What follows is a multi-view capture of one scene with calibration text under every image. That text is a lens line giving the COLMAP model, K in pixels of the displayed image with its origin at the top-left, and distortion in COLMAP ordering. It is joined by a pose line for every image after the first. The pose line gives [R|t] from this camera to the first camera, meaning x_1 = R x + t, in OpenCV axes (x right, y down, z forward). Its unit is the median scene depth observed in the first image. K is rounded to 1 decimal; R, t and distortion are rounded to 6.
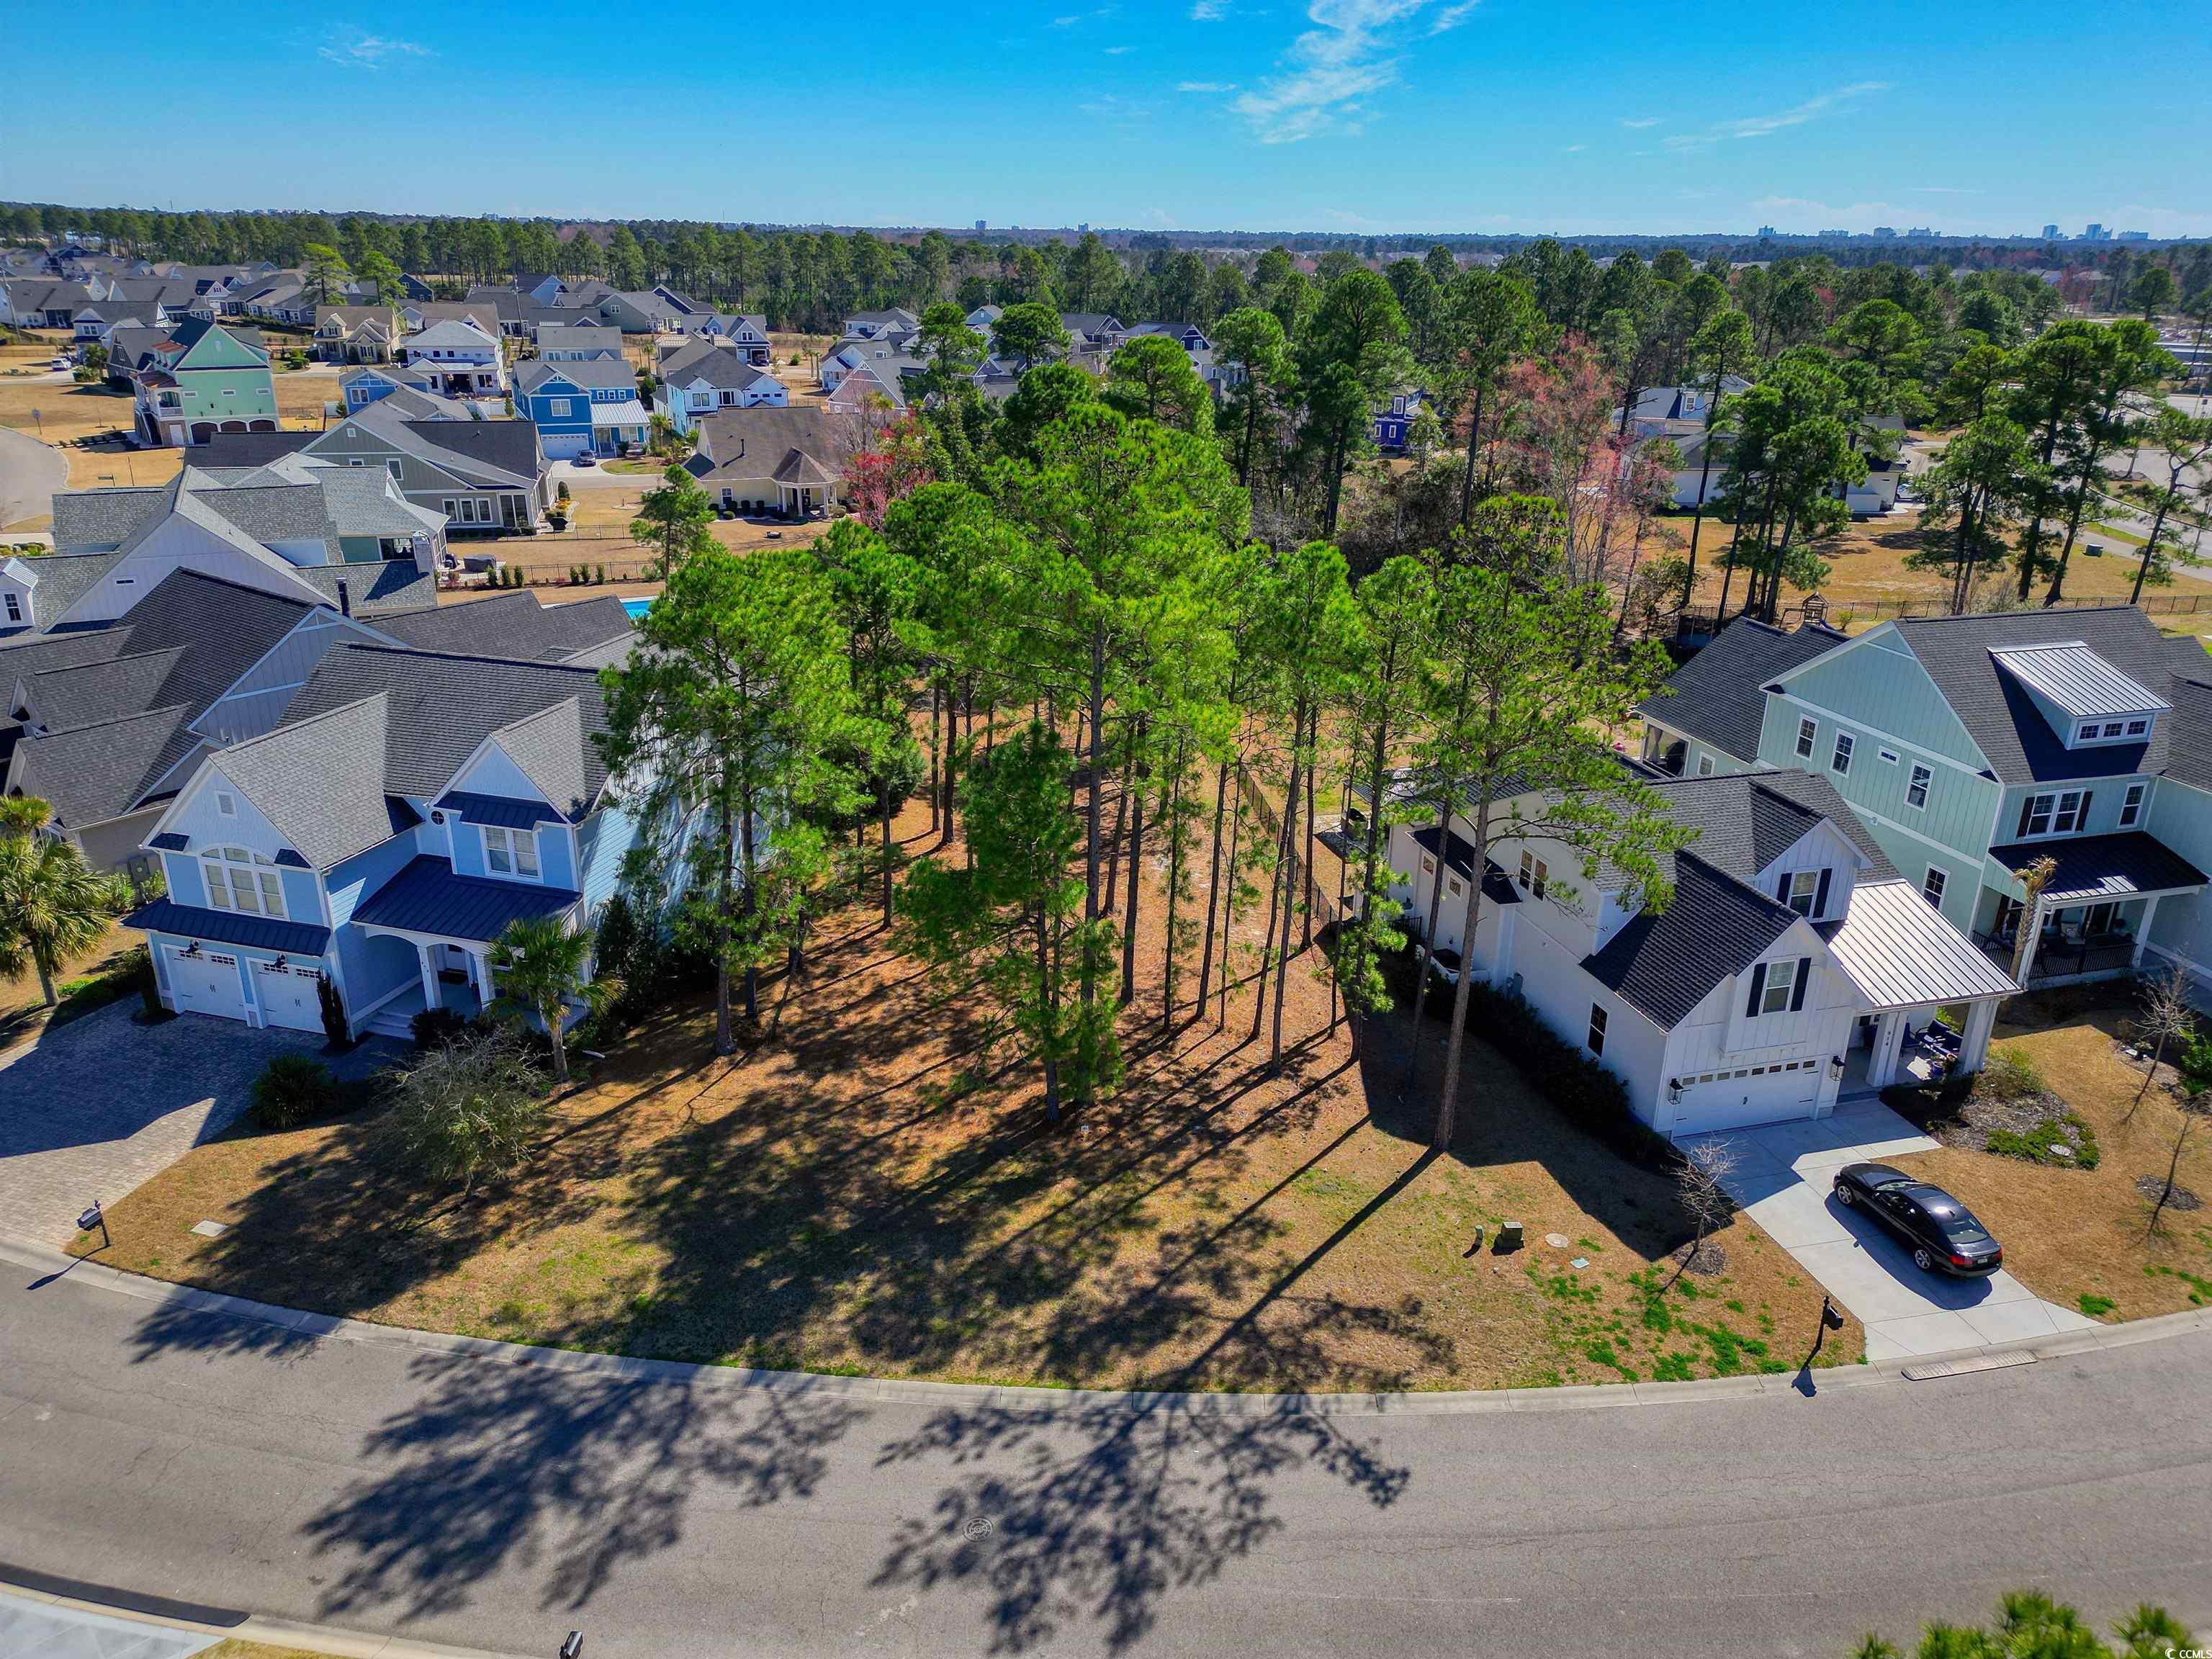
lens RADIAL K [[1520.2, 0, 1120.3], [0, 1520.2, 838.1], [0, 0, 1]] dist [0.066092, -0.056354]
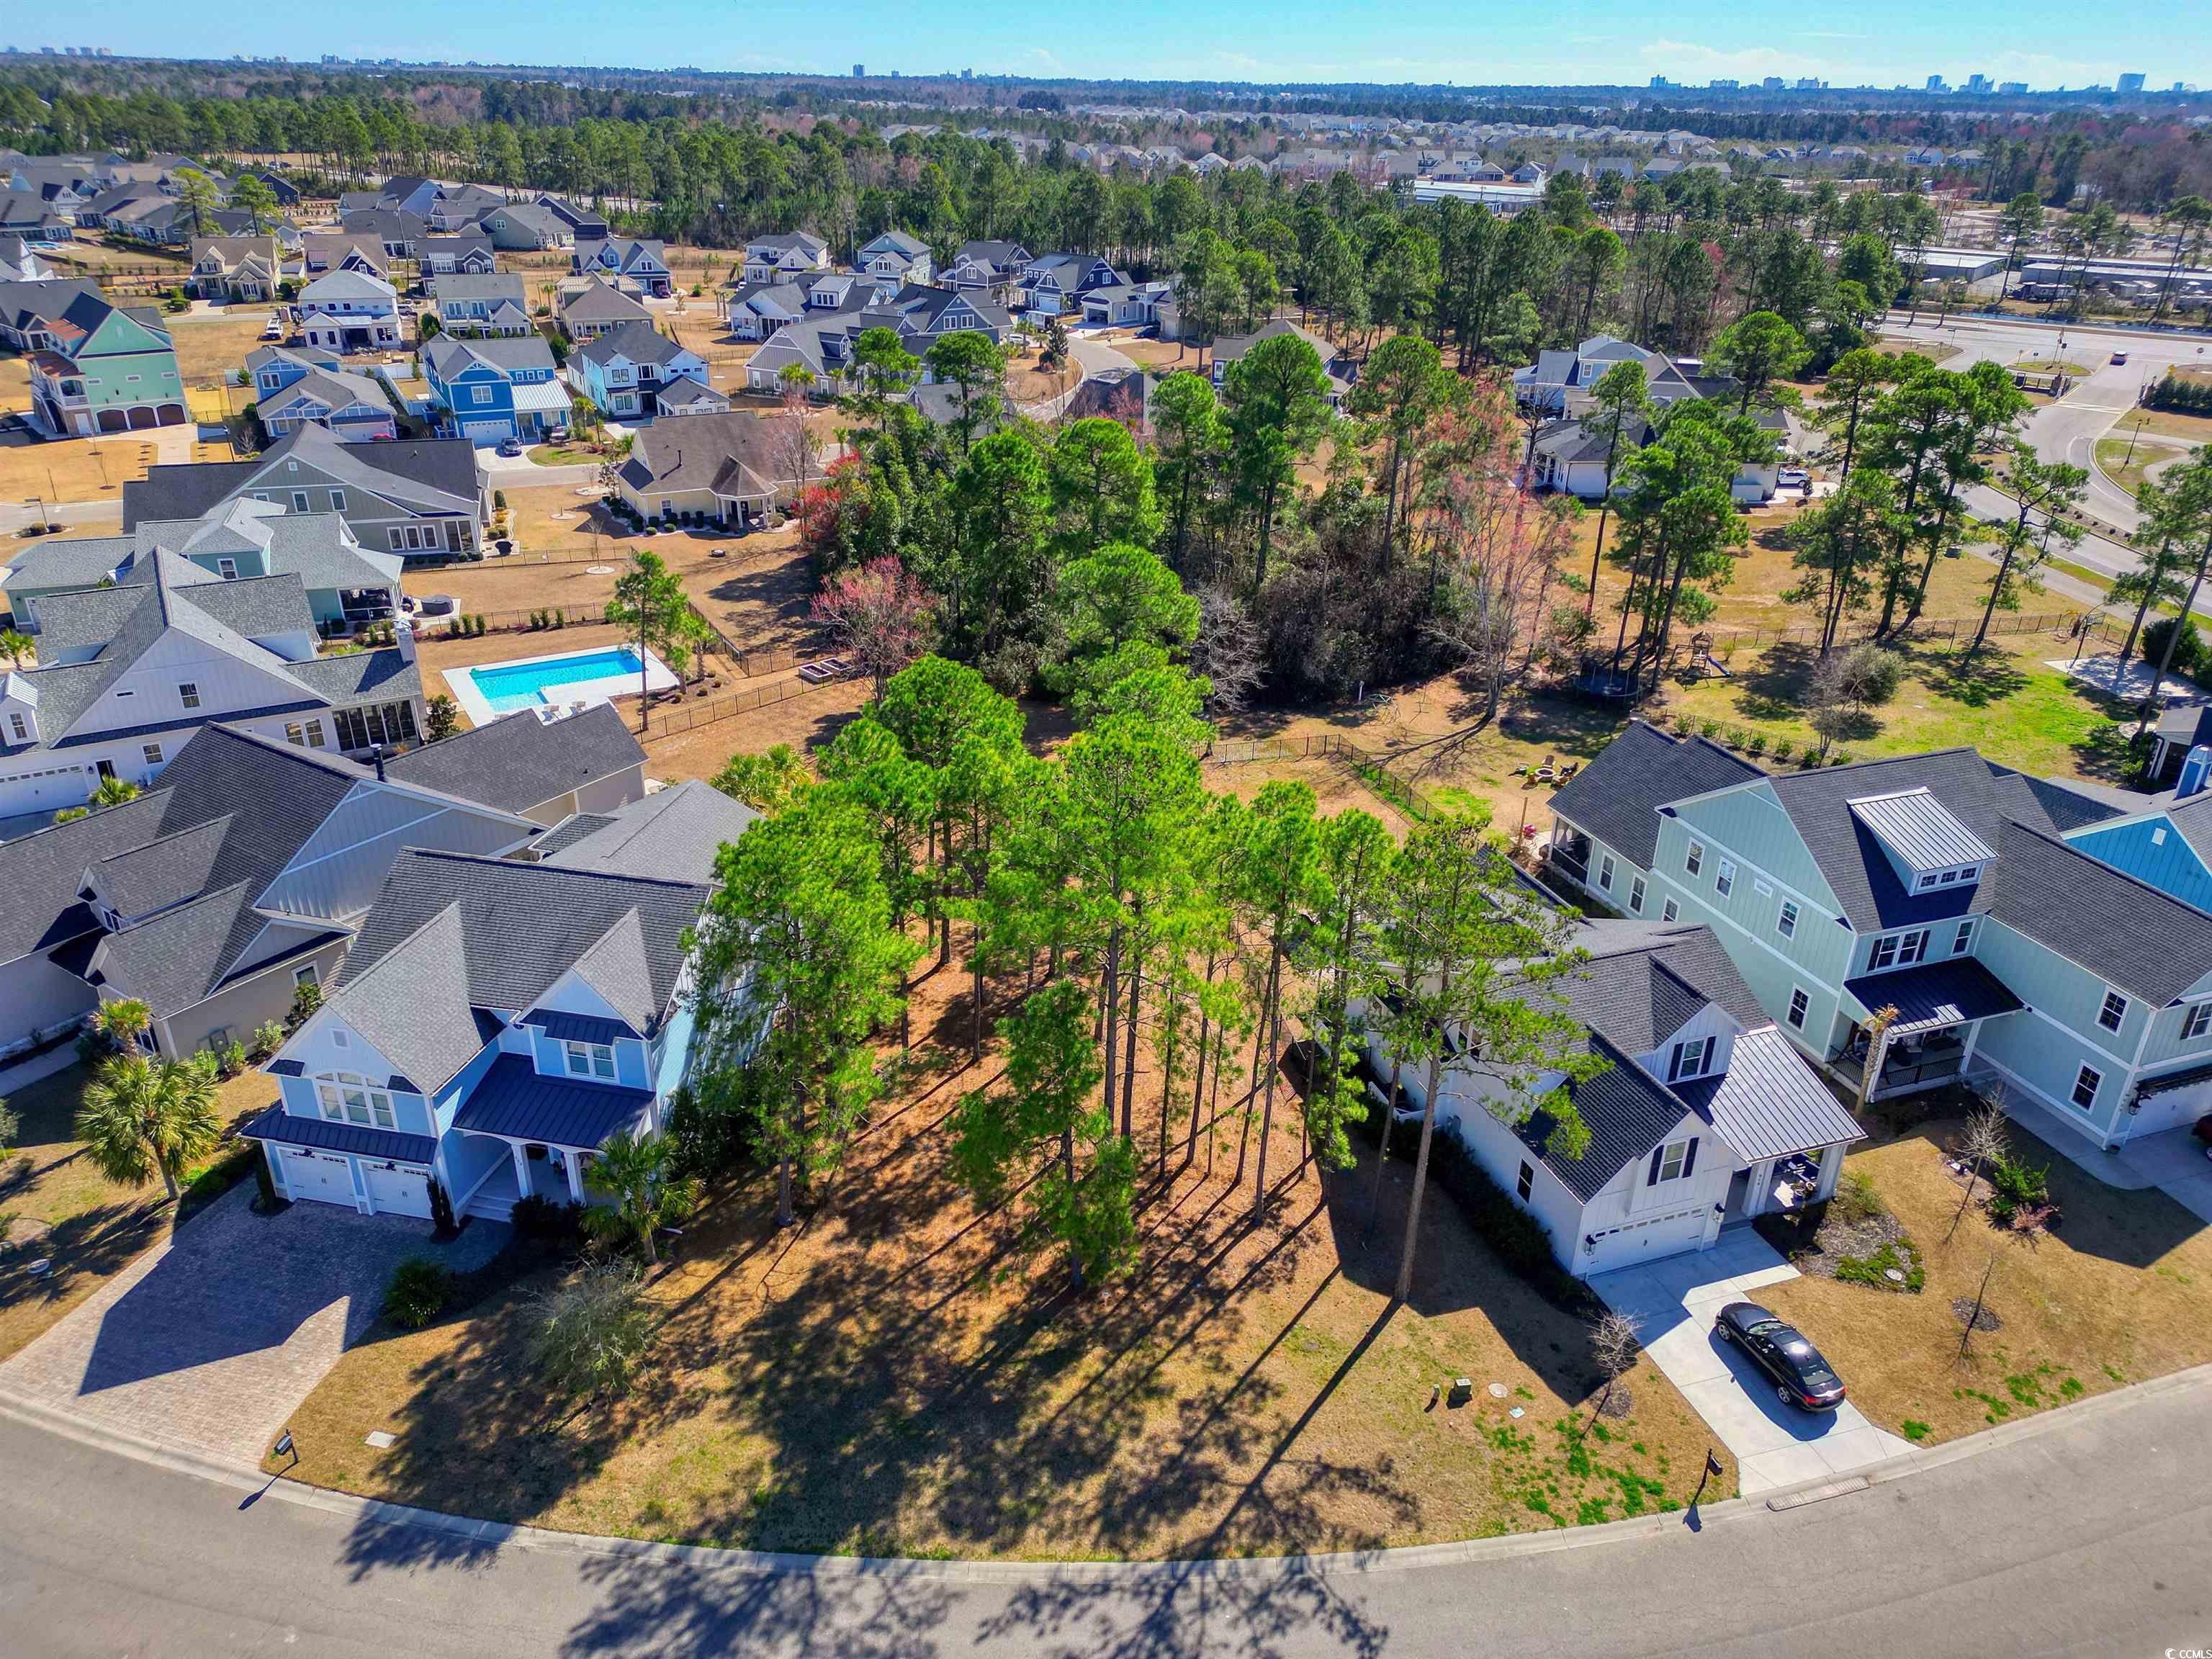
lens RADIAL K [[1520.2, 0, 1120.9], [0, 1520.2, 826.5], [0, 0, 1]] dist [0.066092, -0.056354]
pose [[0.997748, -0.024082, 0.062600, -0.071192], [0.019394, 0.997036, 0.074449, -0.242869], [-0.064207, -0.073067, 0.995258, -0.149579]]
